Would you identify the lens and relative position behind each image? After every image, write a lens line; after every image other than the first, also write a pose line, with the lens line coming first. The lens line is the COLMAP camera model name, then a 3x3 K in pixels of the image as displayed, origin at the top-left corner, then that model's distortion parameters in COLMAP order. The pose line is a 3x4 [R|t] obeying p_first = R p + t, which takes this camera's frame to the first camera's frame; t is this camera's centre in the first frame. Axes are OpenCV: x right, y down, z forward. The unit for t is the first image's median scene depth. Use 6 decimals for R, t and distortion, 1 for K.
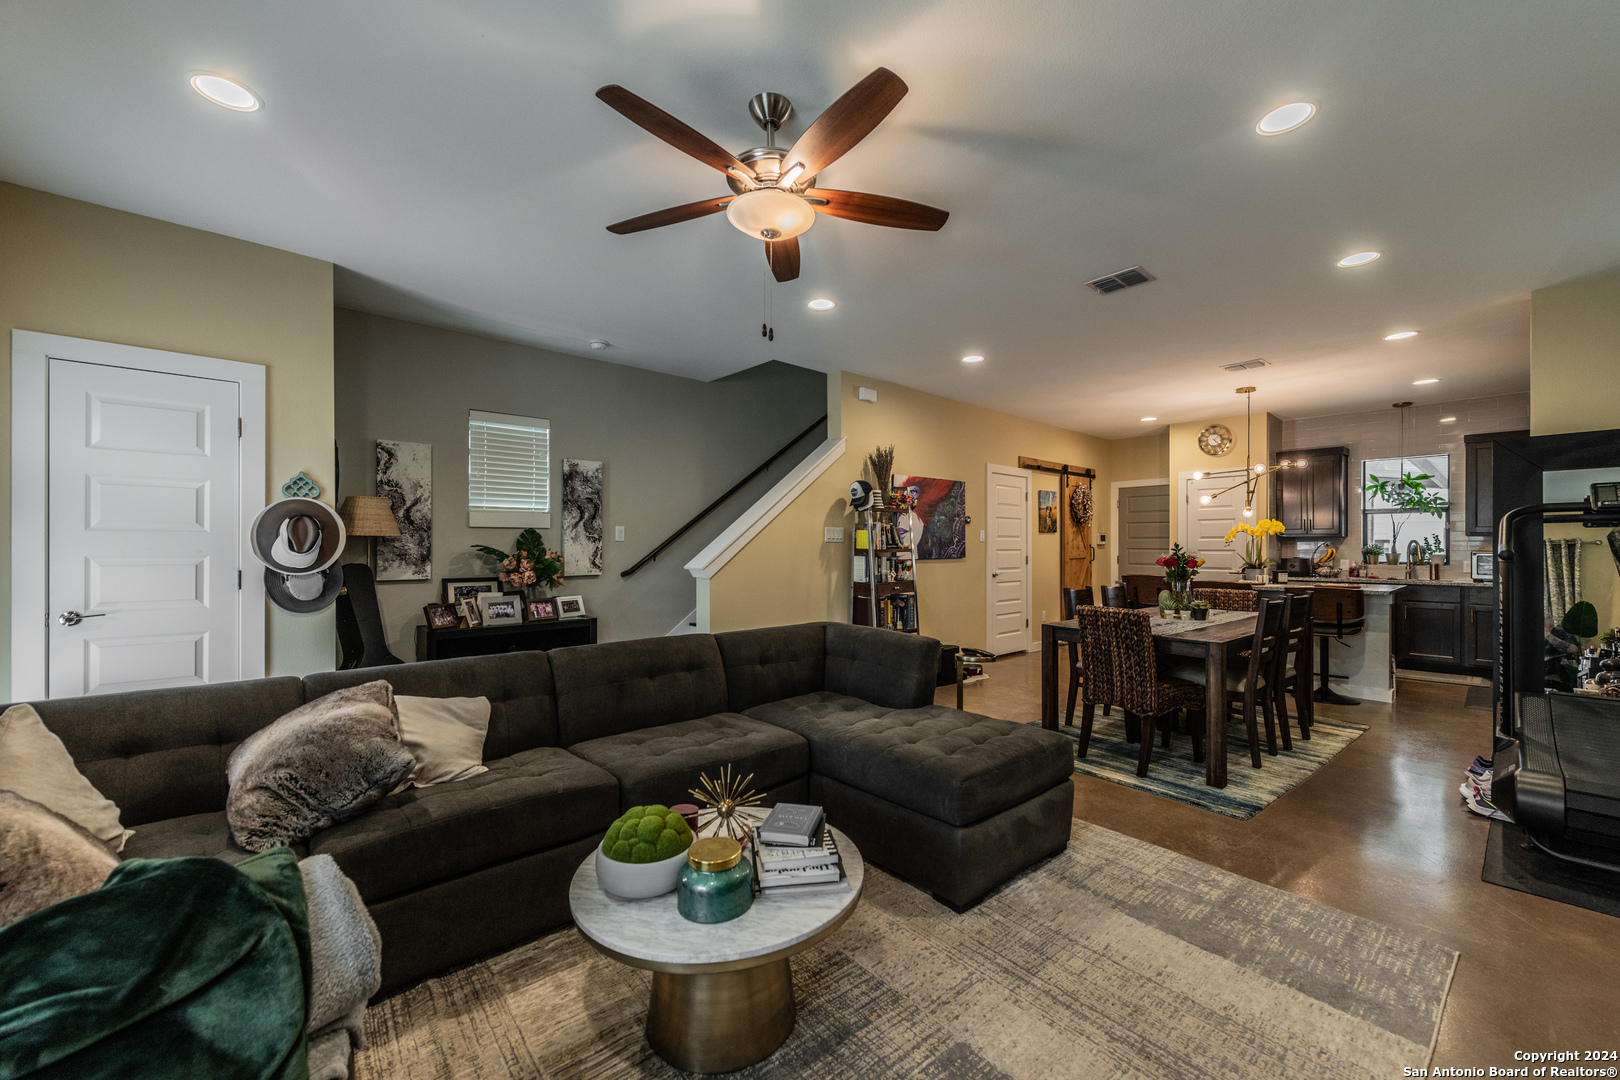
lens RADIAL K [[639.2, 0, 825.8], [0, 639.2, 540.3], [0, 0, 1]] dist [0.008133, -0.002461]
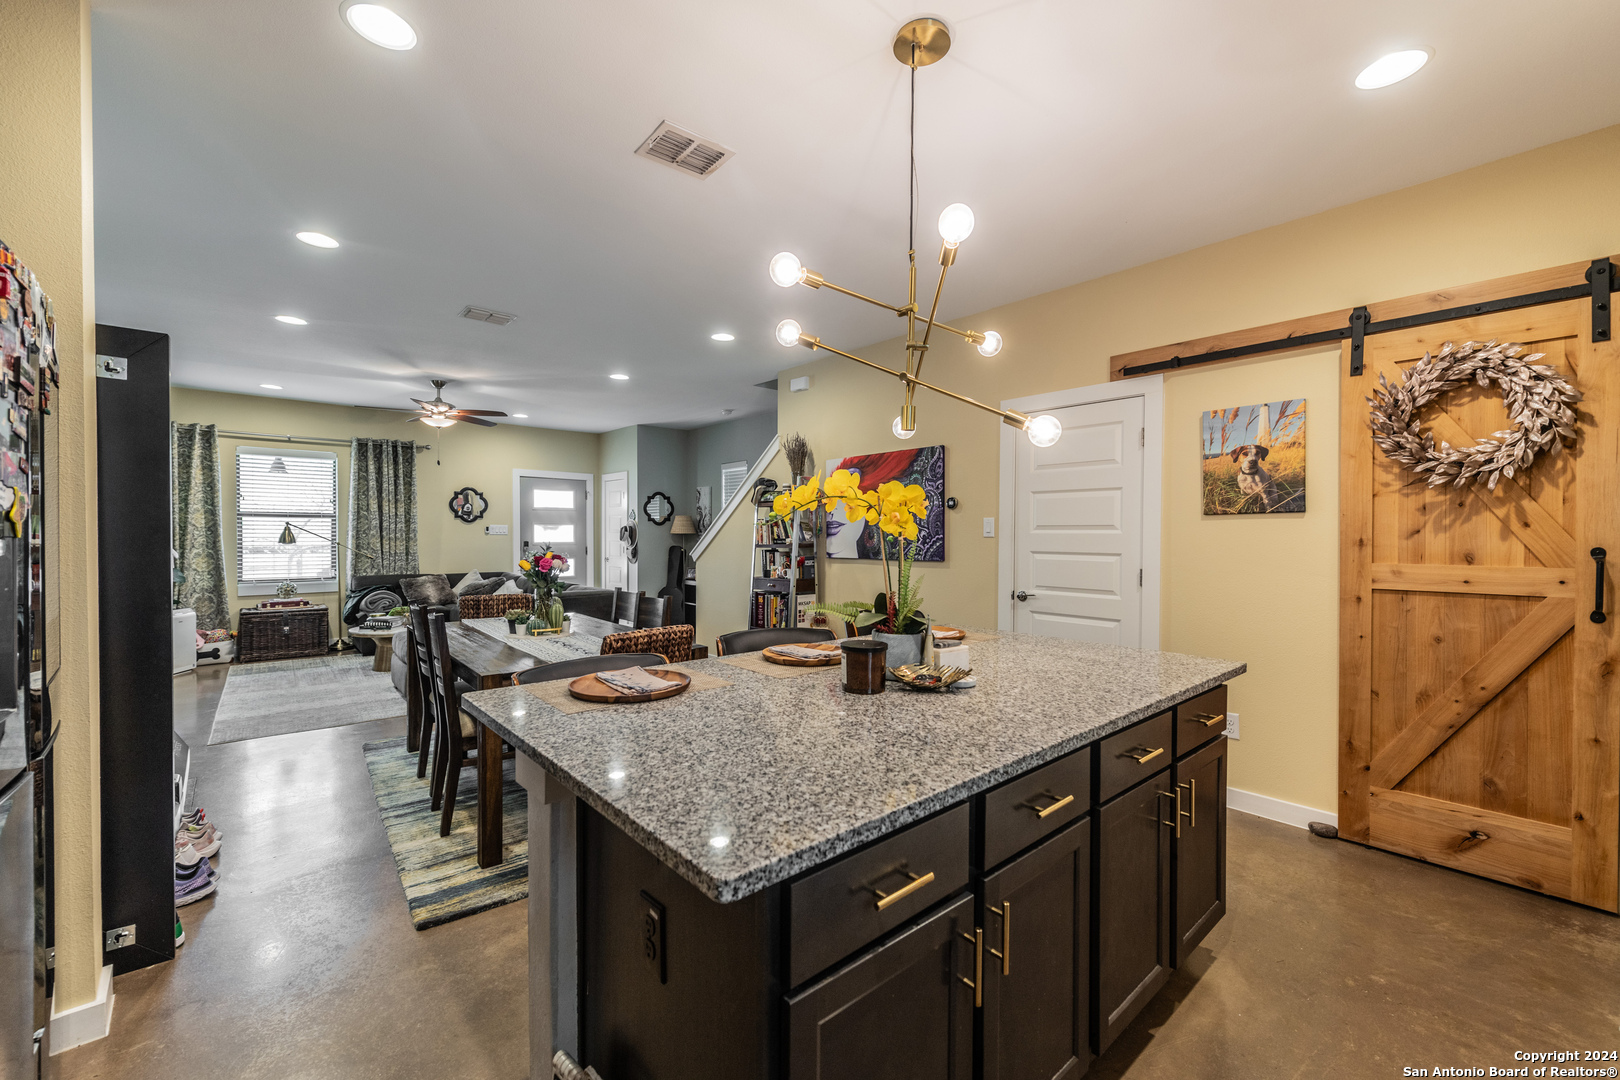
lens RADIAL K [[639.2, 0, 787.2], [0, 639.2, 542.4], [0, 0, 1]] dist [0.008133, -0.002461]
pose [[-0.033974, 0.010086, -0.999372, 2.490709], [-0.003988, 0.999940, 0.010227, 0.005994], [0.999415, 0.004333, -0.033932, 2.476078]]
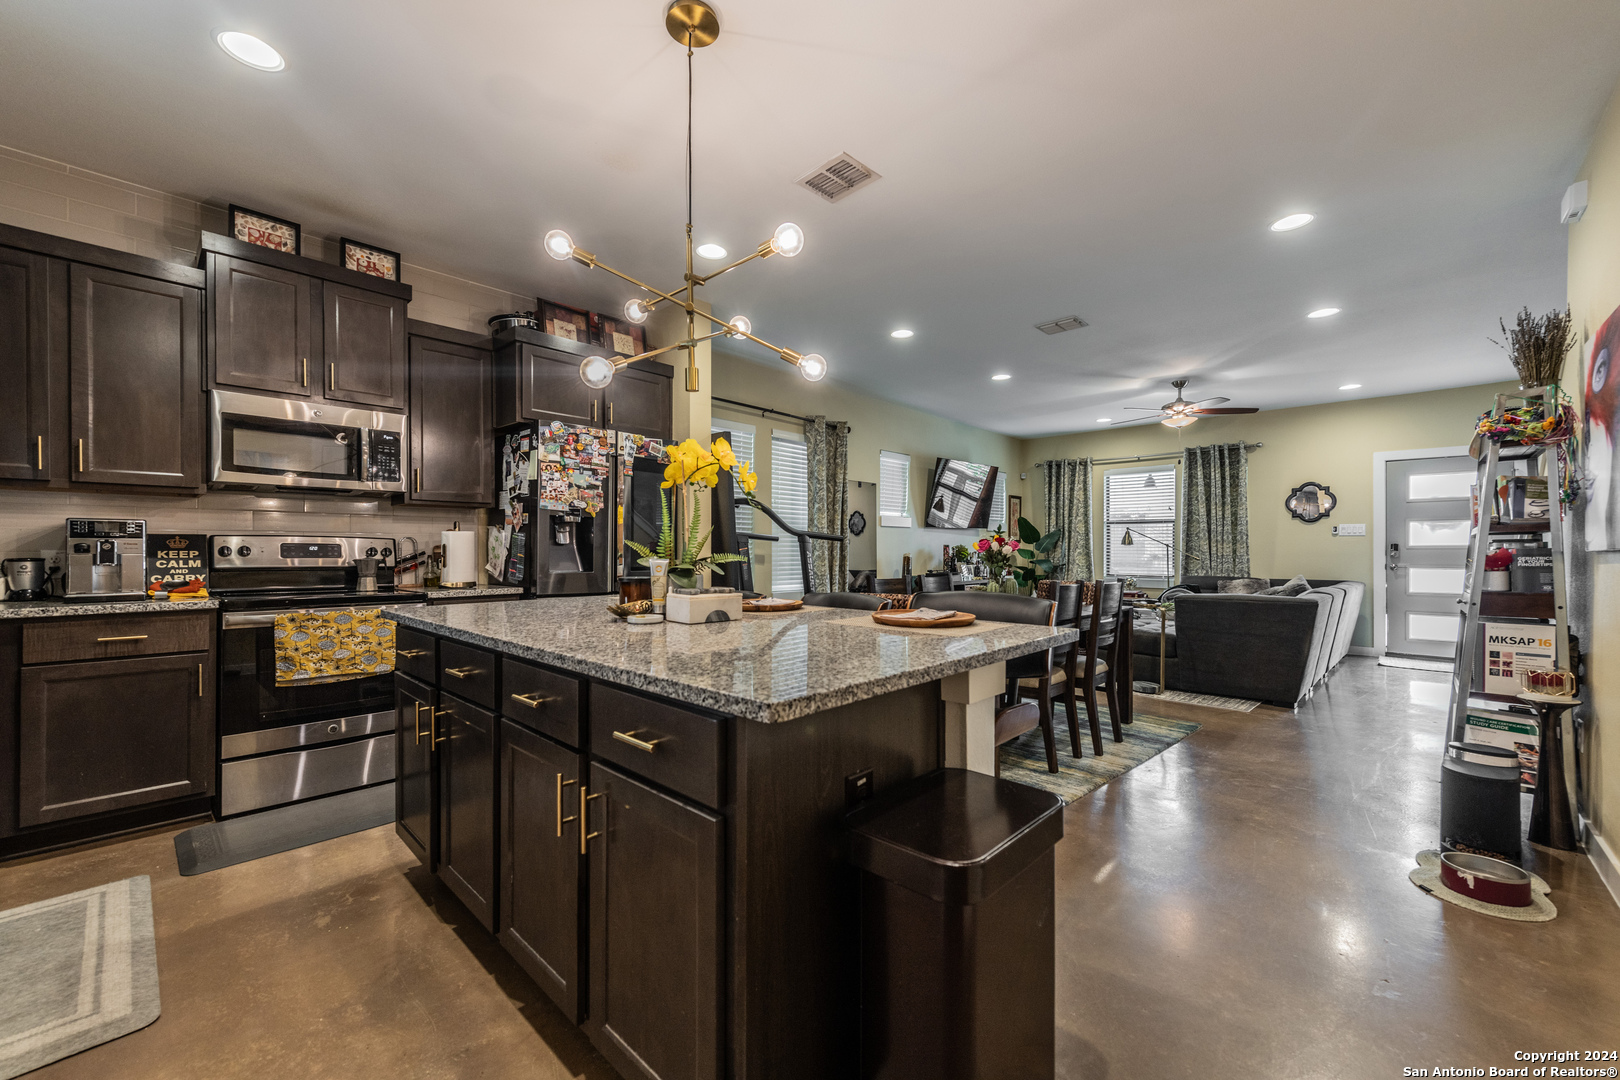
lens RADIAL K [[639.2, 0, 841.6], [0, 639.2, 560.4], [0, 0, 1]] dist [0.008133, -0.002461]
pose [[-0.995437, -0.004170, -0.095333, 1.587408], [-0.005729, 0.999854, 0.016077, 0.085103], [0.095252, 0.016550, -0.995316, 3.461079]]
